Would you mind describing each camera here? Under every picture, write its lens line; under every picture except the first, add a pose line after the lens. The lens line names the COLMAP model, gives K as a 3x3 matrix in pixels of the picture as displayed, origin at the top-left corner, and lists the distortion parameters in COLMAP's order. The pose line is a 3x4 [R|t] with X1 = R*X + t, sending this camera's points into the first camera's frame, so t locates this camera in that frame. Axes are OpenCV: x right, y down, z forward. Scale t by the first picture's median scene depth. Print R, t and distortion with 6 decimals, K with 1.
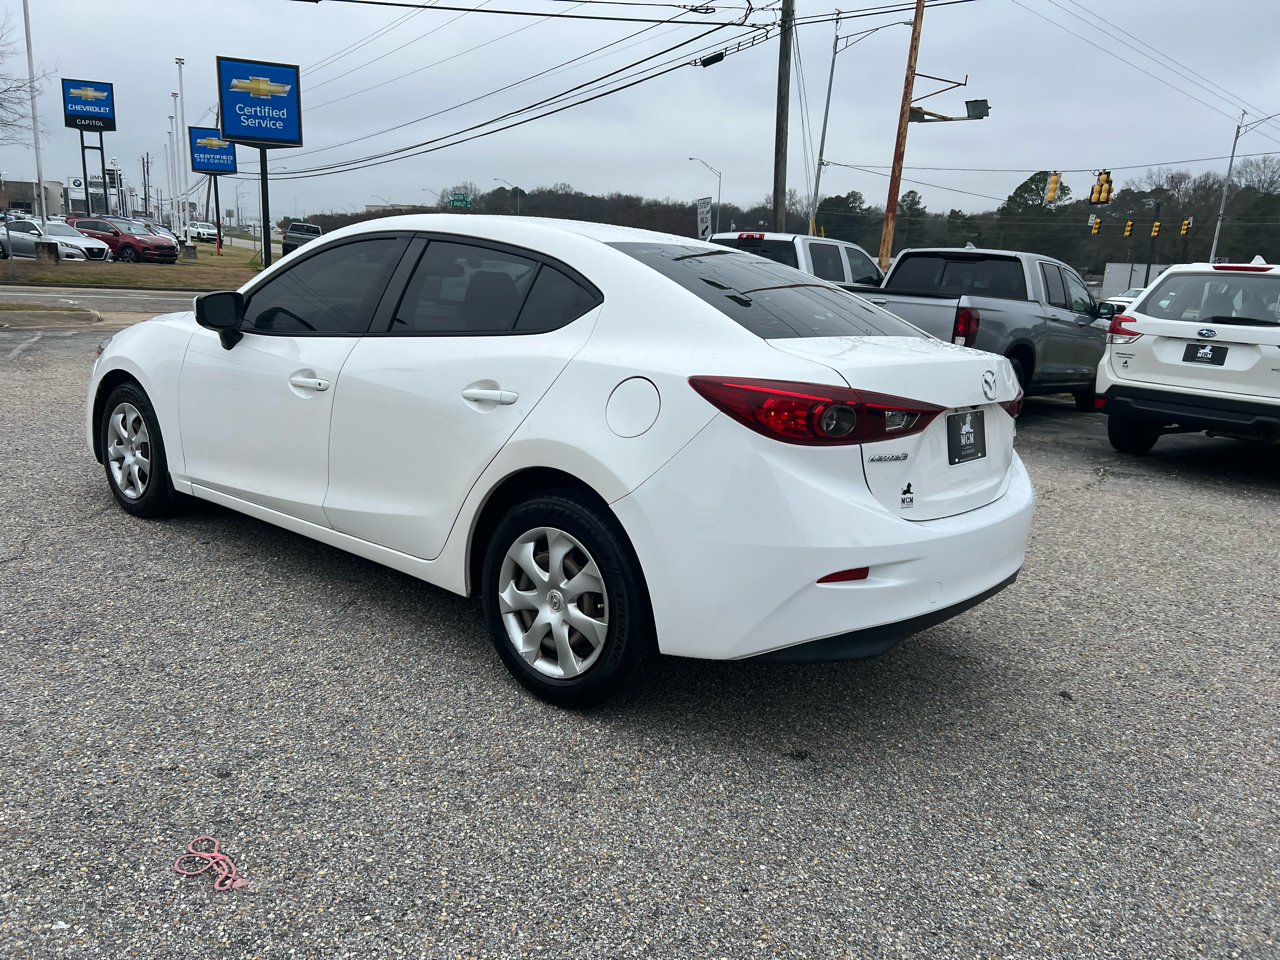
lens RADIAL K [[956.8, 0, 627.3], [0, 956.8, 477.6], [0, 0, 1]] dist [0.041883, -0.038539]
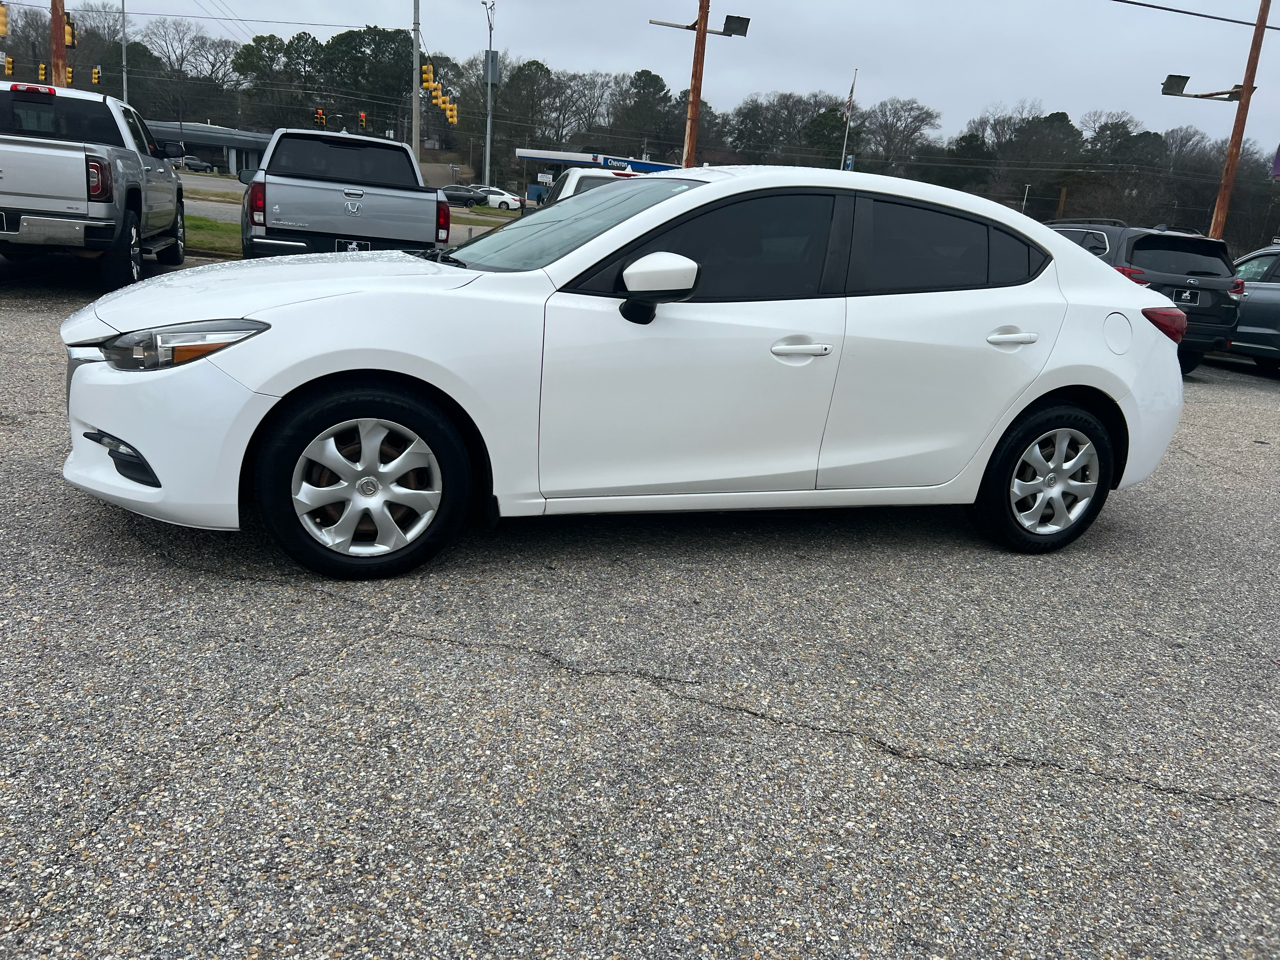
lens RADIAL K [[956.6, 0, 627.0], [0, 956.6, 485.8], [0, 0, 1]] dist [0.044432, -0.044511]
pose [[0.511265, -0.249983, 0.822263, -1.343415], [0.120324, 0.968159, 0.219523, -0.213534], [-0.850959, -0.013296, 0.525065, 0.685293]]
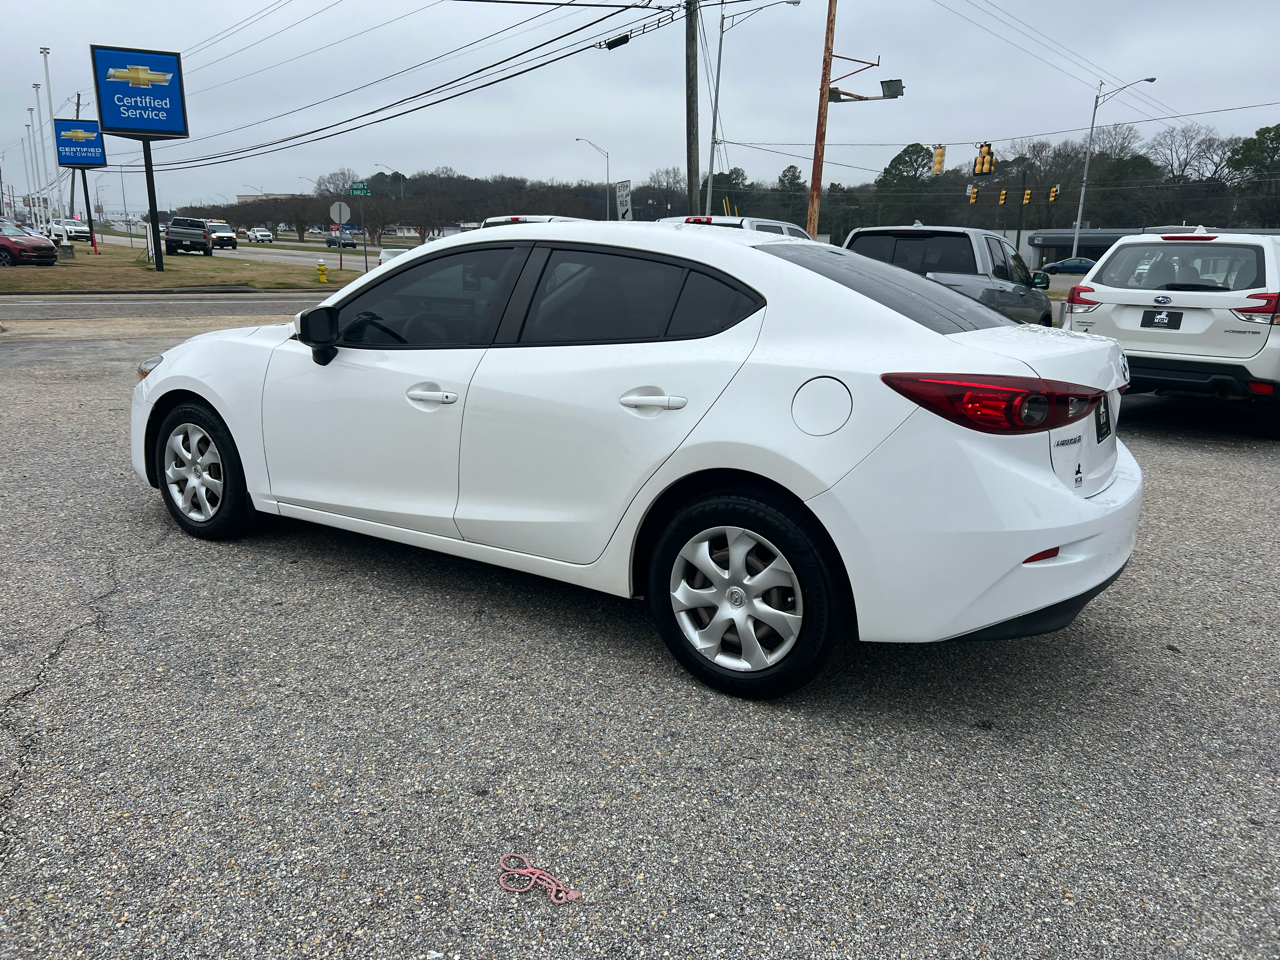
lens RADIAL K [[956.2, 0, 627.5], [0, 956.2, 471.5], [0, 0, 1]] dist [0.044104, -0.040577]
pose [[0.992910, -0.060054, 0.102580, -0.251731], [0.058740, 0.998149, 0.015783, -0.025723], [-0.103338, -0.009645, 0.994599, -0.012854]]
